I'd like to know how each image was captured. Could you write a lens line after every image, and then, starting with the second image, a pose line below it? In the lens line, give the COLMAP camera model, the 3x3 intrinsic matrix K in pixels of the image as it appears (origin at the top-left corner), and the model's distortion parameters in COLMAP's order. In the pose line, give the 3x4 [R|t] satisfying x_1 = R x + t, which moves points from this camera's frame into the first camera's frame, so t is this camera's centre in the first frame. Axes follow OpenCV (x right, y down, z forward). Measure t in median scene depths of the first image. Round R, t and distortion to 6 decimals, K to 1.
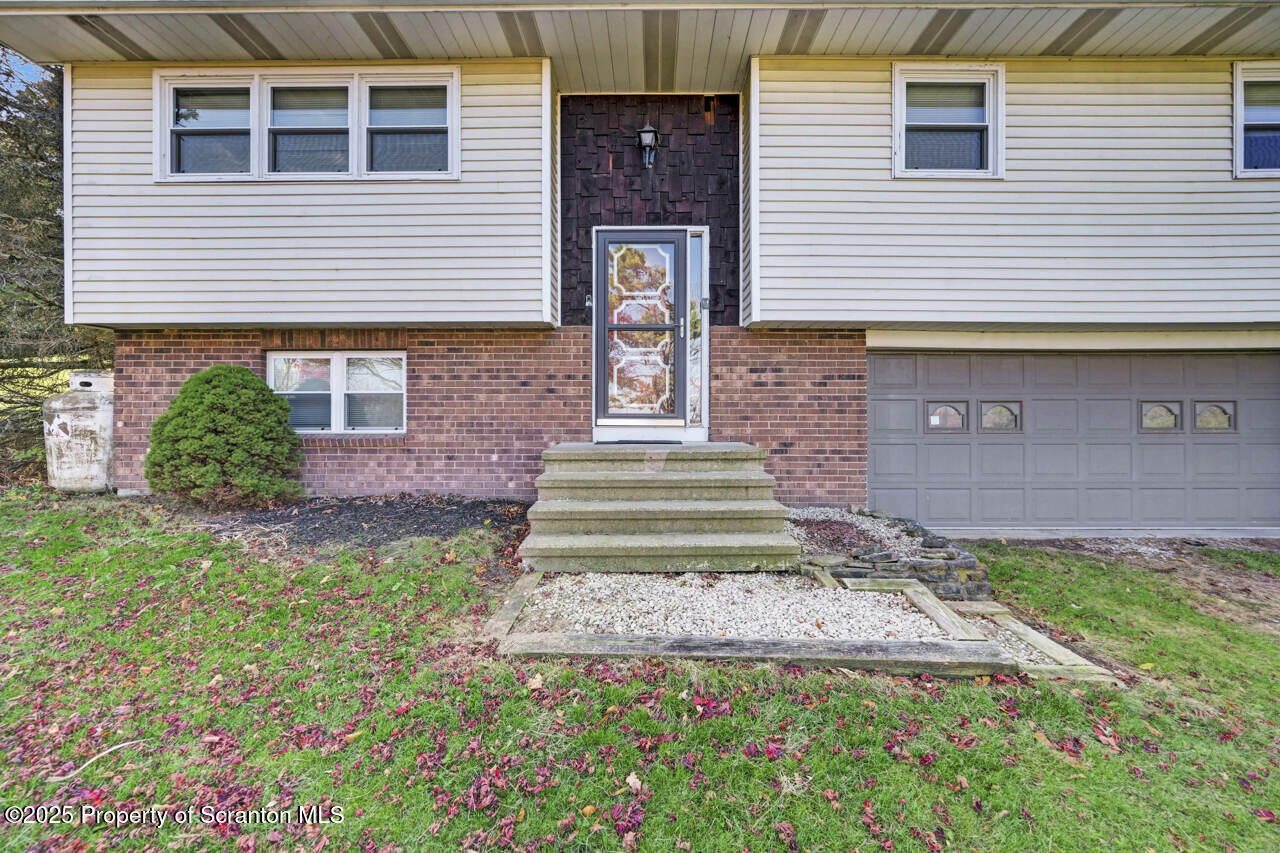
lens RADIAL K [[501.7, 0, 640.4], [0, 501.7, 415.0], [0, 0, 1]] dist [-0.005992, -0.000031]
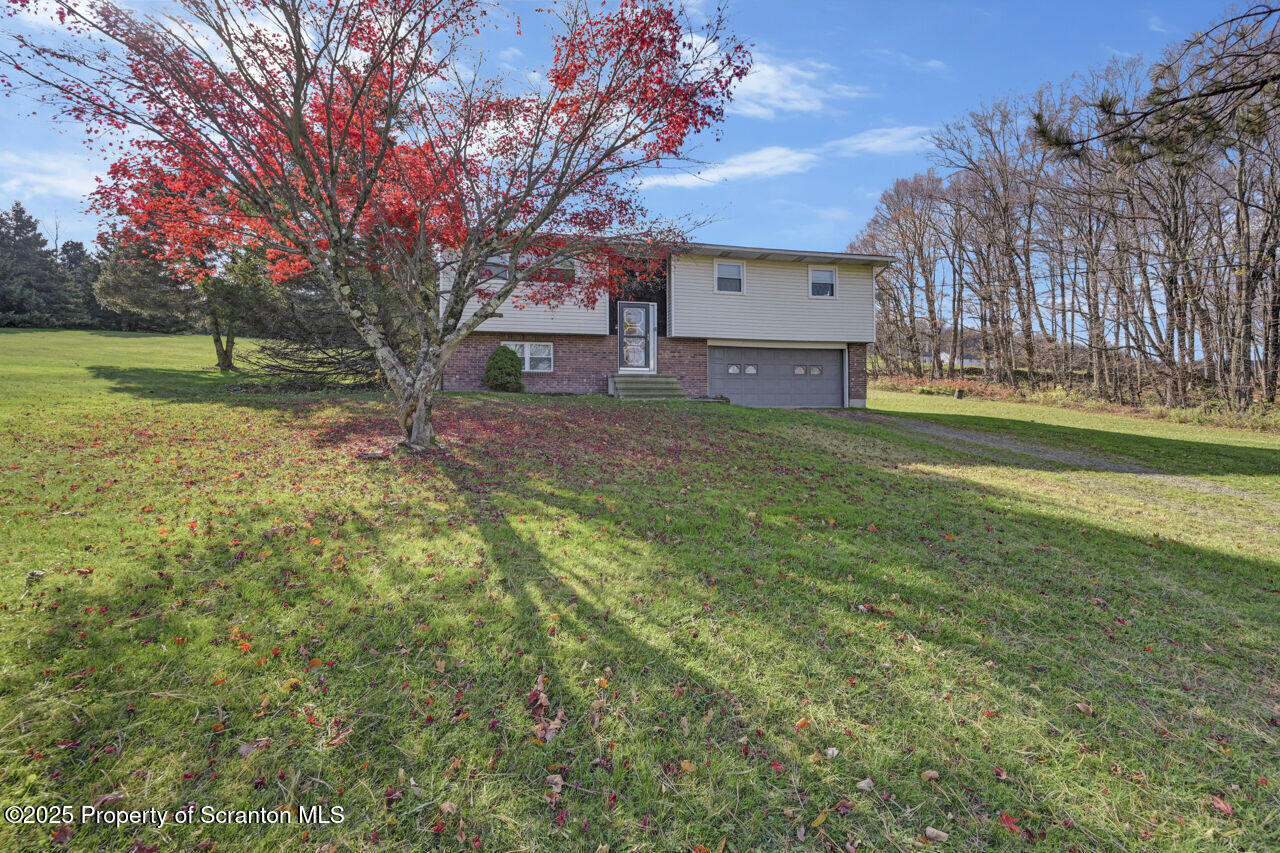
lens RADIAL K [[521.3, 0, 643.3], [0, 521.3, 411.0], [0, 0, 1]] dist [-0.001703, -0.000246]
pose [[0.976974, 0.000276, 0.213360, -0.601946], [0.001105, 0.999979, -0.006354, 0.281631], [-0.213358, 0.006443, 0.976953, -1.995940]]
